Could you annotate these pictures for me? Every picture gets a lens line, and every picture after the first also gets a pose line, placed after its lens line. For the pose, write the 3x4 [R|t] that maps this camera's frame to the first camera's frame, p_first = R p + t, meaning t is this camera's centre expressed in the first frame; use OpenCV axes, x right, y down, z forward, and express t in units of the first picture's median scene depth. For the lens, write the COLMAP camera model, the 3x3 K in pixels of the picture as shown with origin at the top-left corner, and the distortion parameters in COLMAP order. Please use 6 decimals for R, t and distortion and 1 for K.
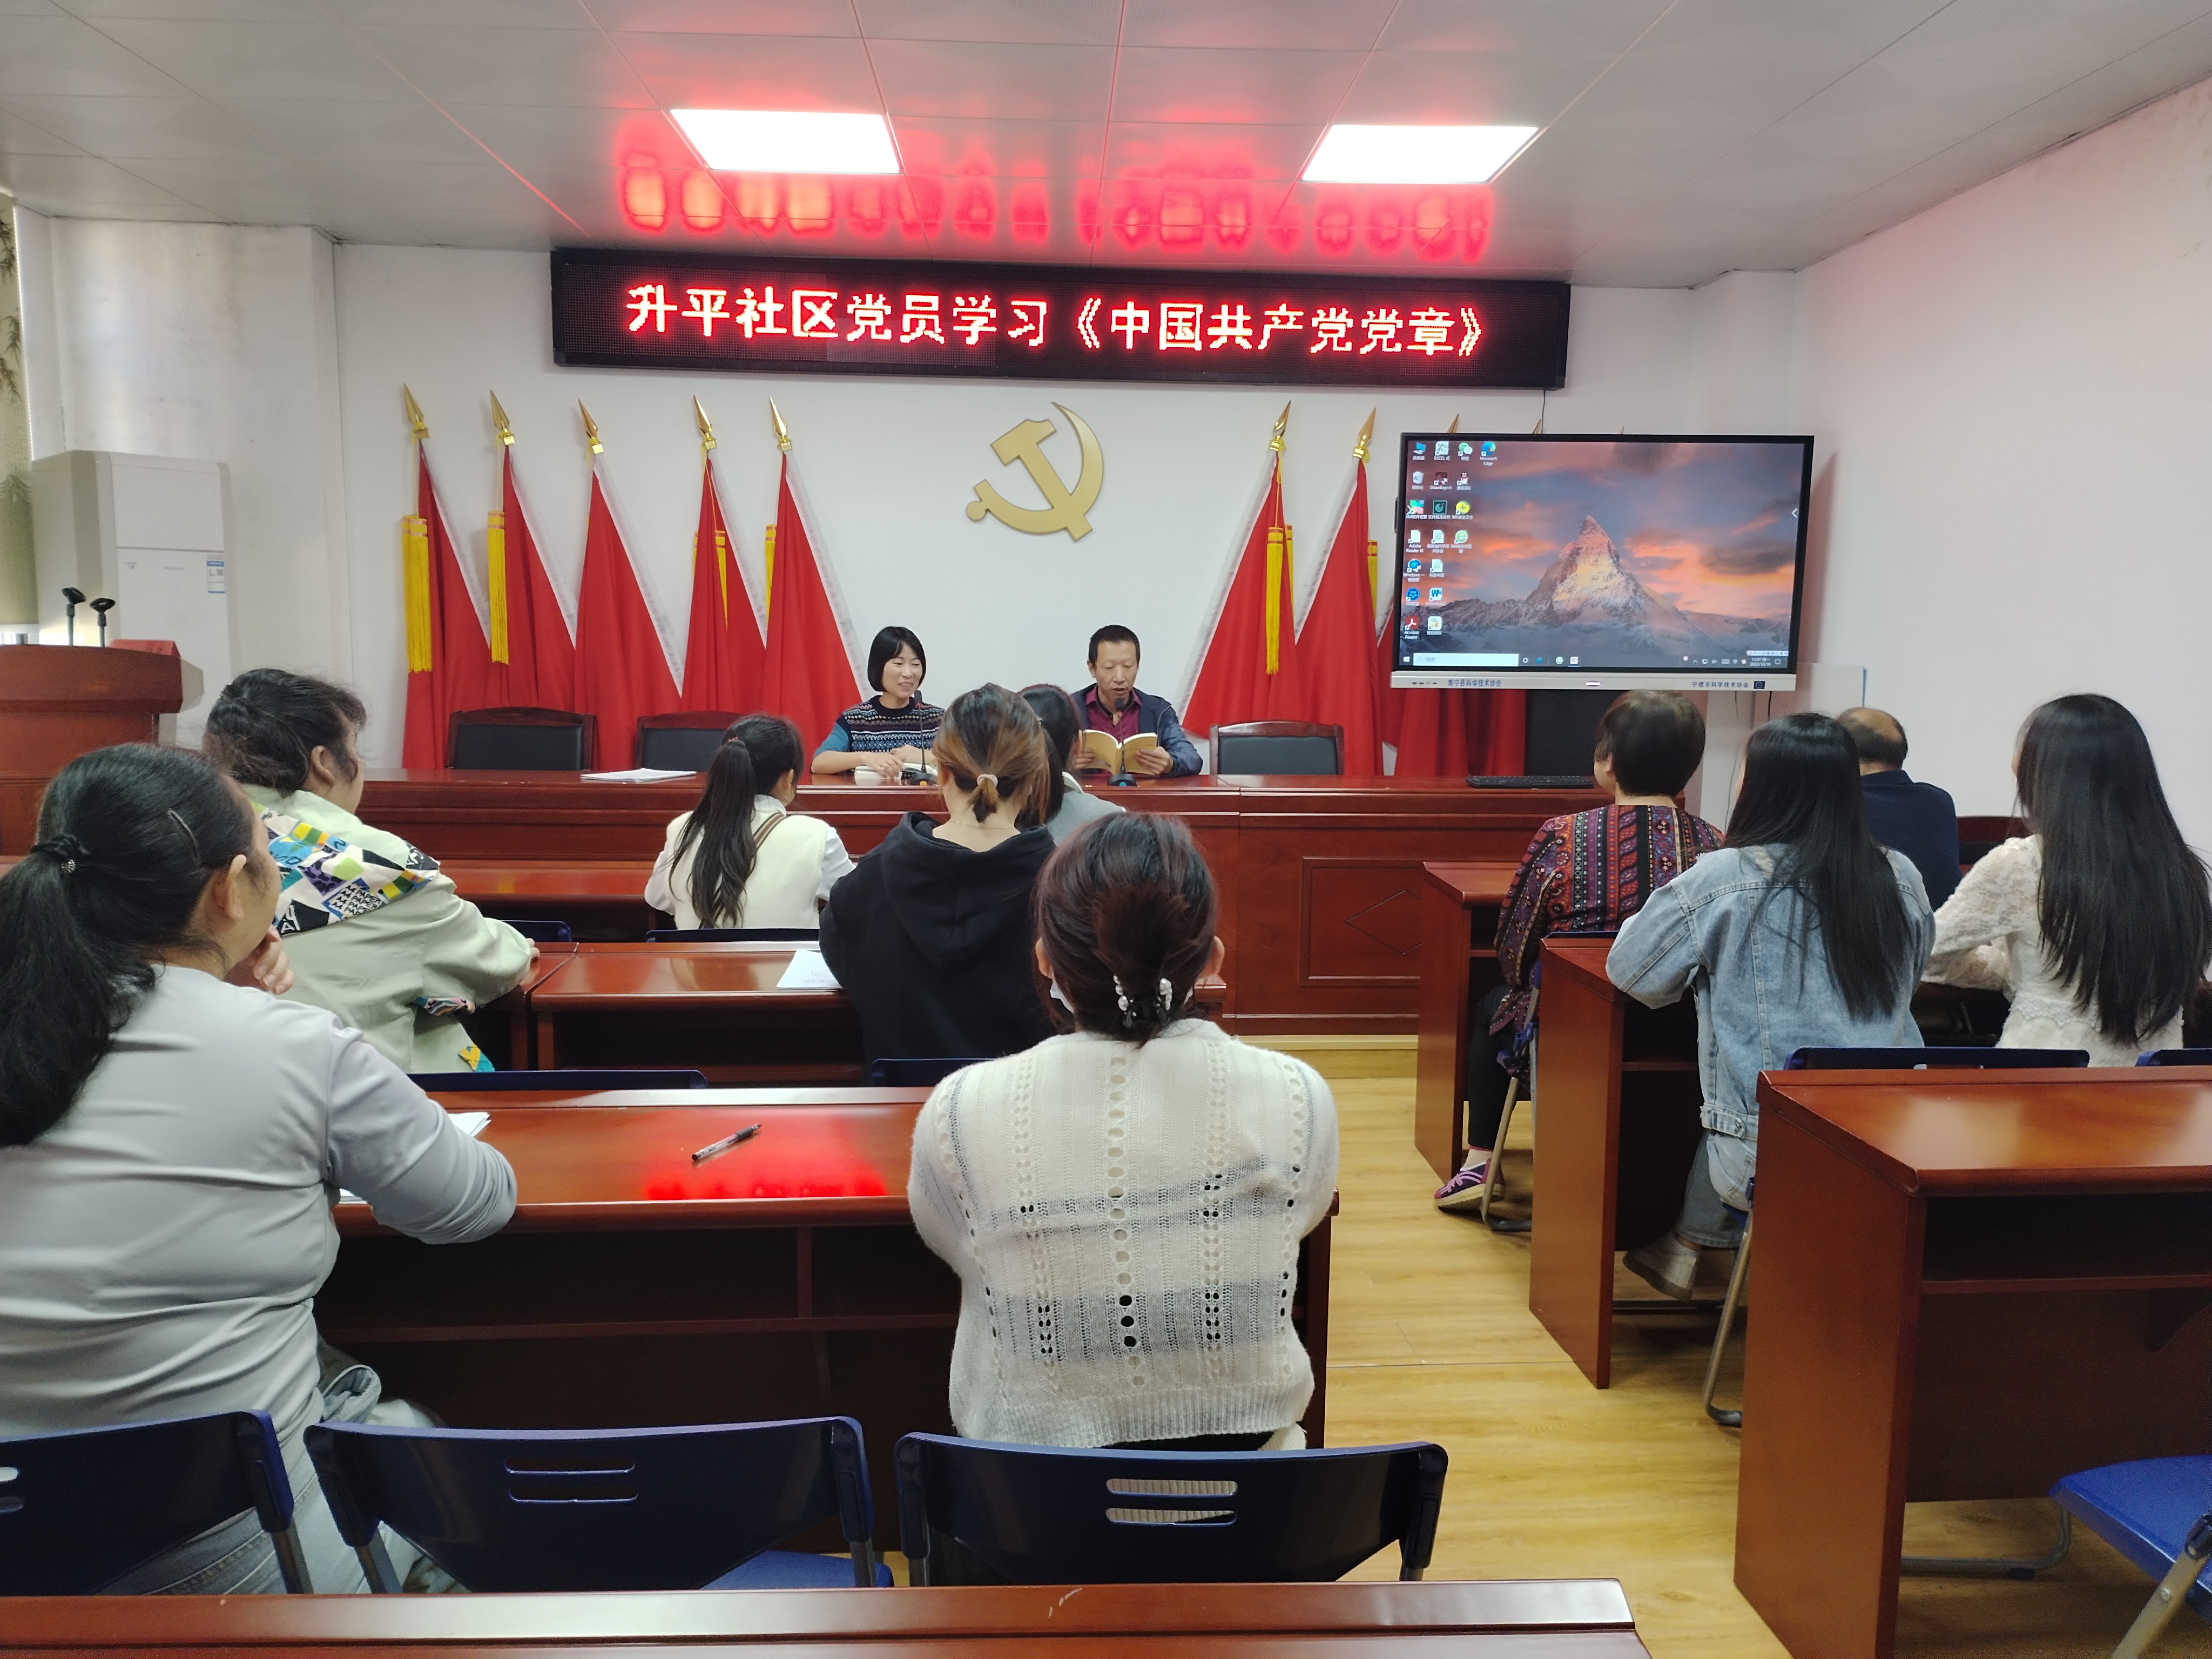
lens RADIAL K [[1744.4, 0, 1102.3], [0, 1744.4, 685.6], [0, 0, 1]] dist [0.127983, -0.077304]
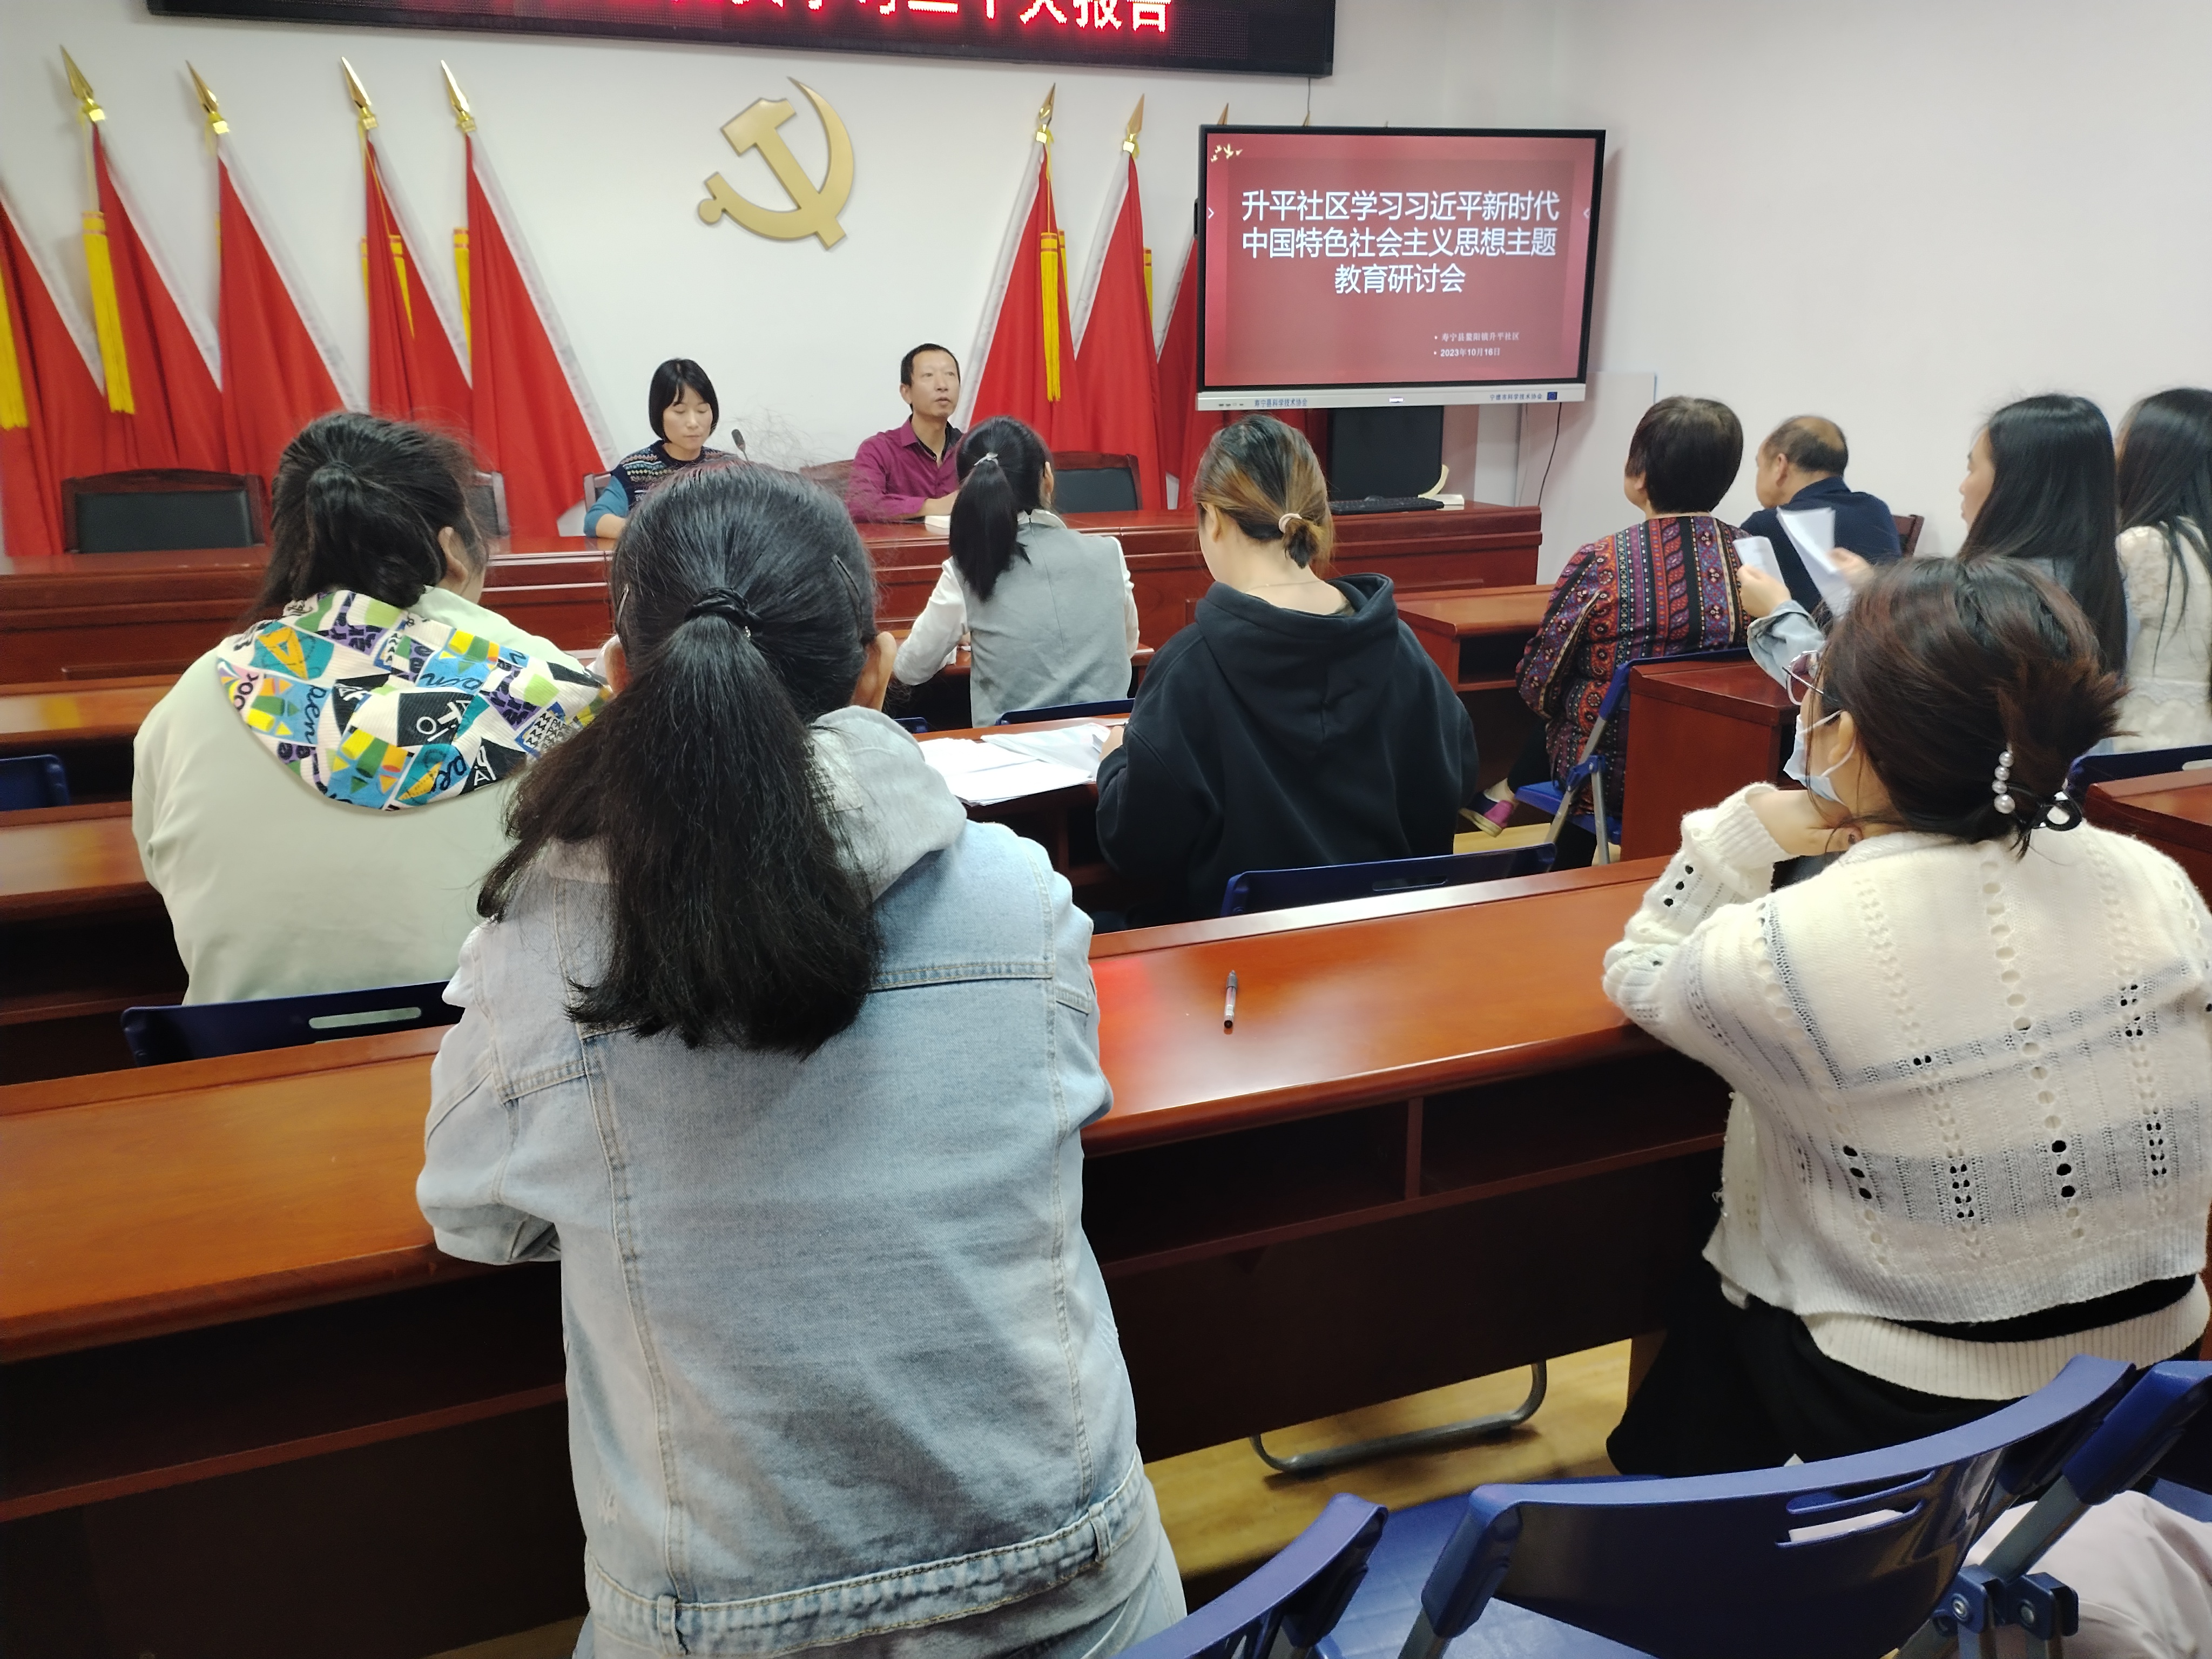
lens RADIAL K [[1696.8, 0, 1106.0], [0, 1696.8, 829.5], [0, 0, 1]] dist [0.056225, -0.067342]
pose [[0.954430, -0.101816, 0.280530, -0.272746], [0.033768, 0.970810, 0.237462, 0.001095], [-0.296519, -0.217168, 0.930008, 0.189126]]
